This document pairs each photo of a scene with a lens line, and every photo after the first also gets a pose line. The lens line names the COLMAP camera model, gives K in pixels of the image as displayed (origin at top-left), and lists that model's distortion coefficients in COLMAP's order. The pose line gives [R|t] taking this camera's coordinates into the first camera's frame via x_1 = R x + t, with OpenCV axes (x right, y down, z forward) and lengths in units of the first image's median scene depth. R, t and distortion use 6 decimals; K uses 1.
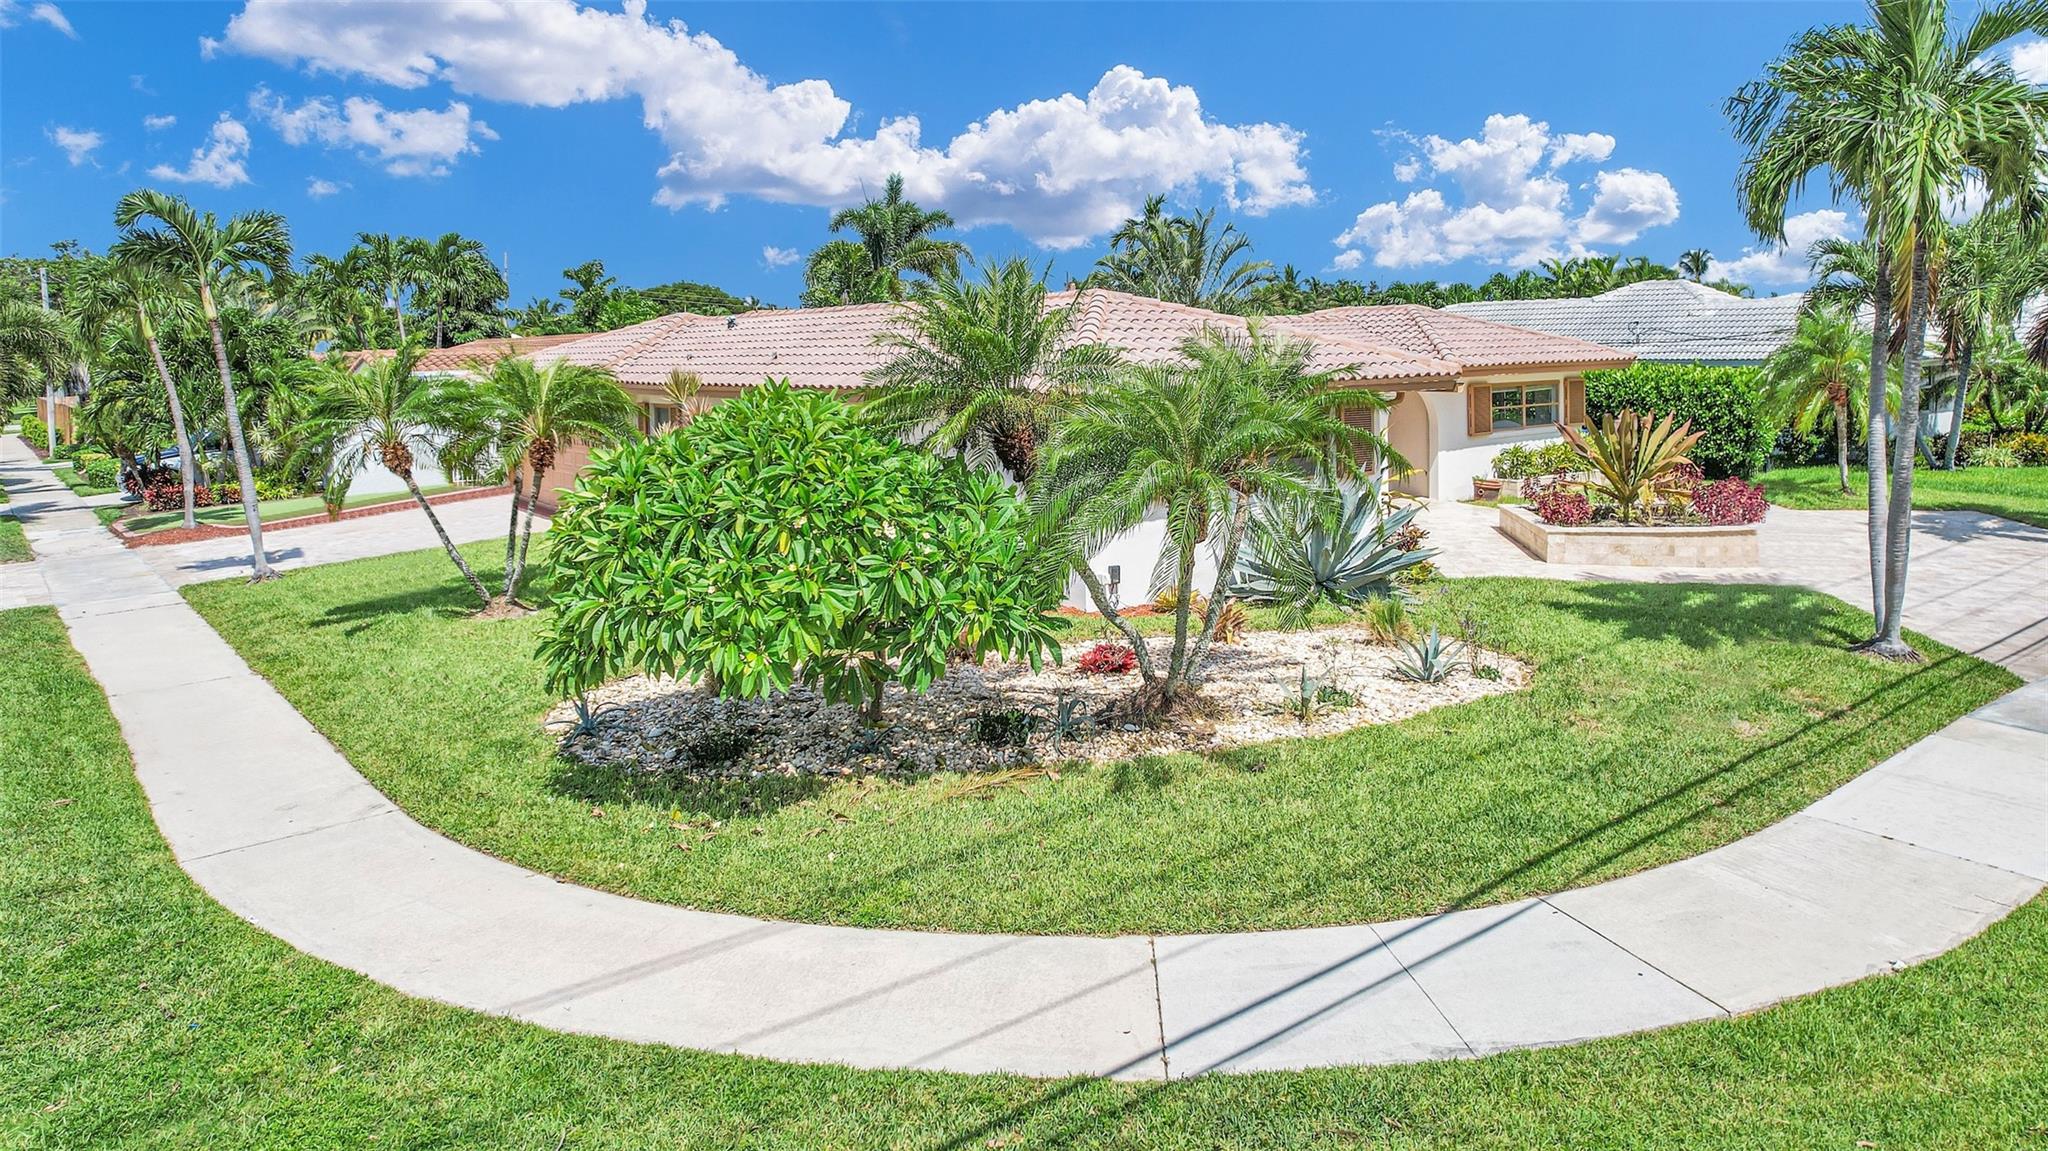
lens RADIAL K [[1347.8, 0, 1024.2], [0, 1347.8, 473.2], [0, 0, 1]] dist [-0.073135, 0.084005]
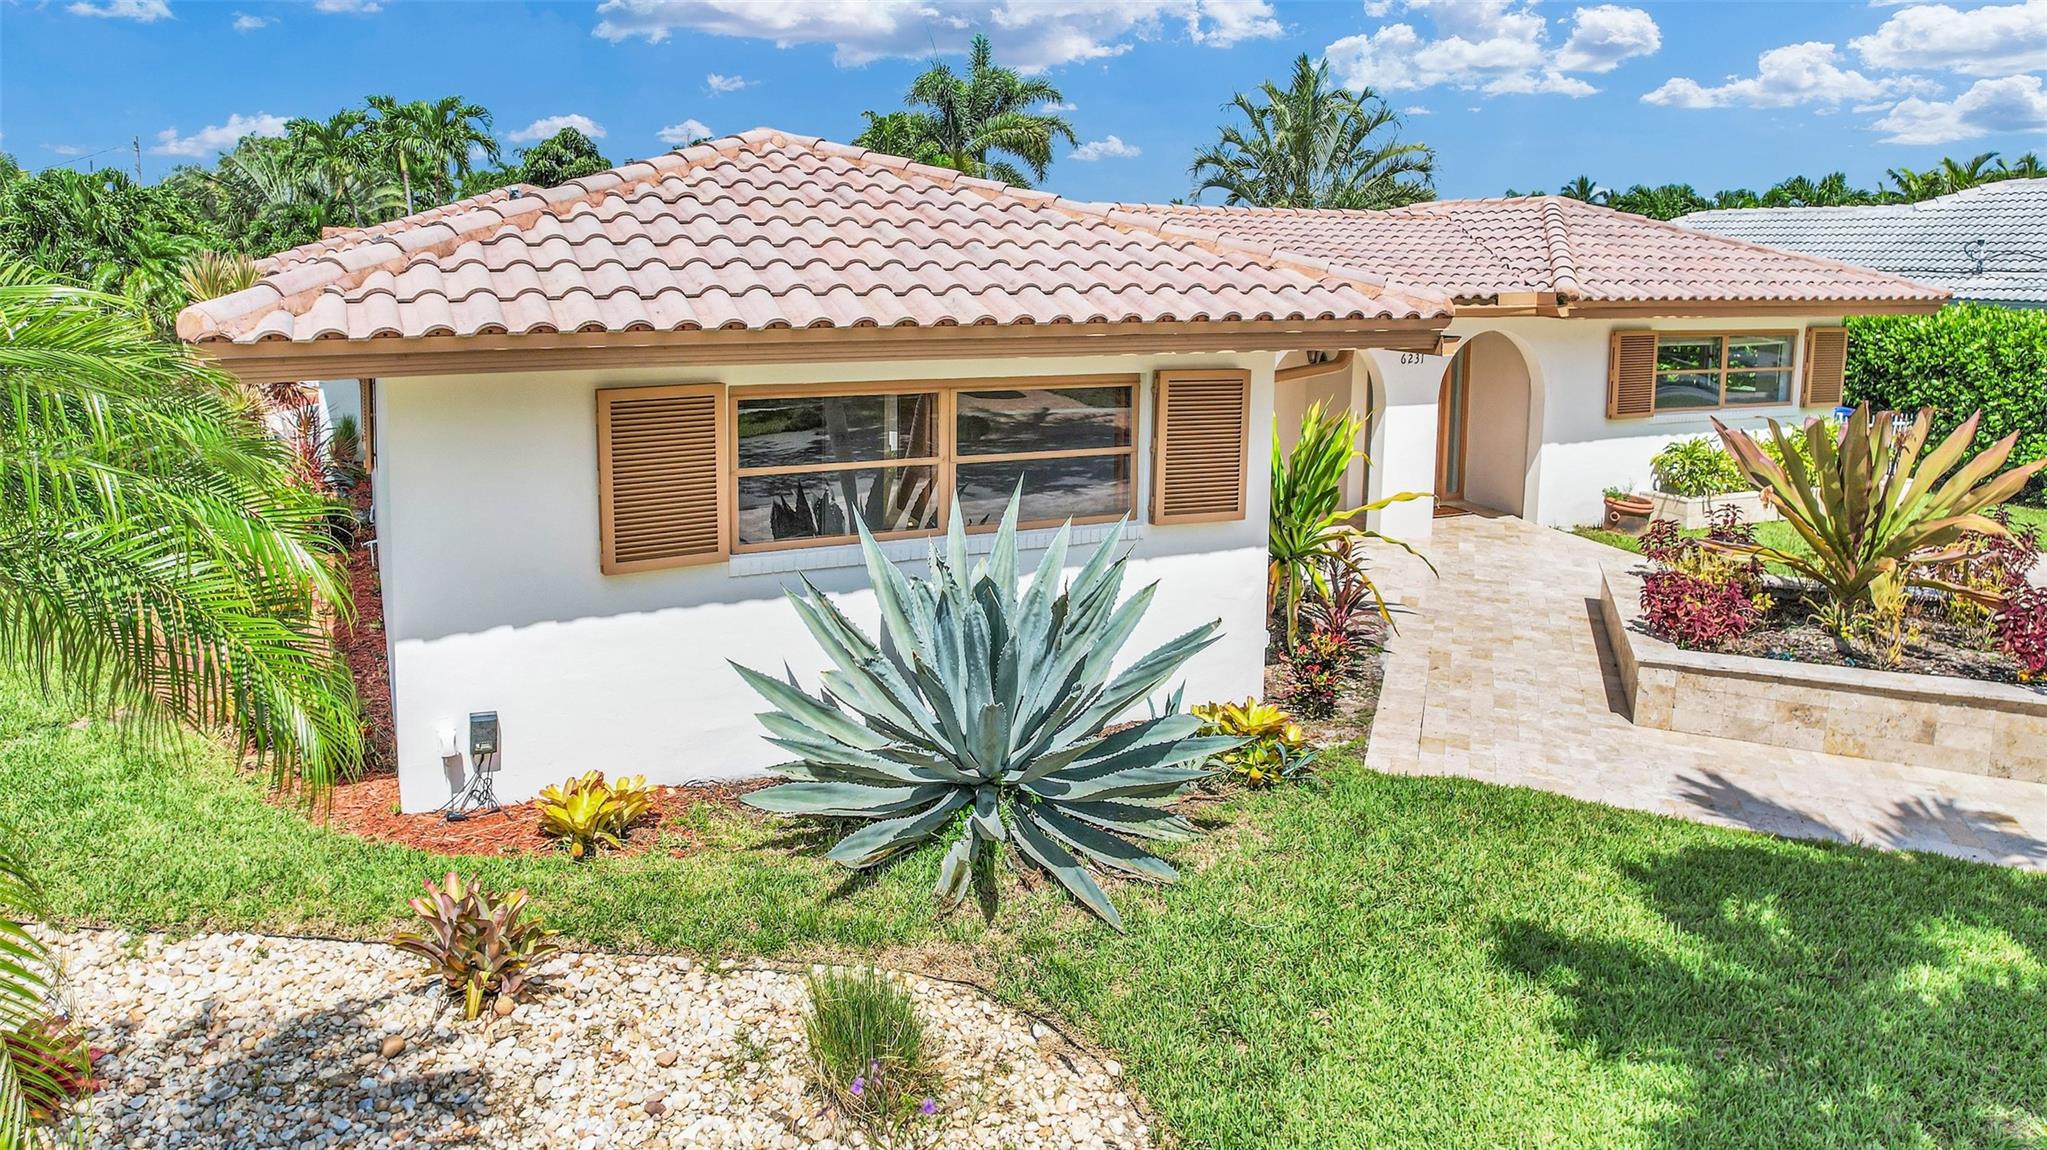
lens RADIAL K [[1347.2, 0, 1023.7], [0, 1347.2, 472.7], [0, 0, 1]] dist [-0.073135, 0.084005]
pose [[0.977068, 0.068885, -0.201478, 0.200970], [-0.054791, 0.995698, 0.074719, -0.033855], [0.205758, -0.061966, 0.976639, 0.372609]]
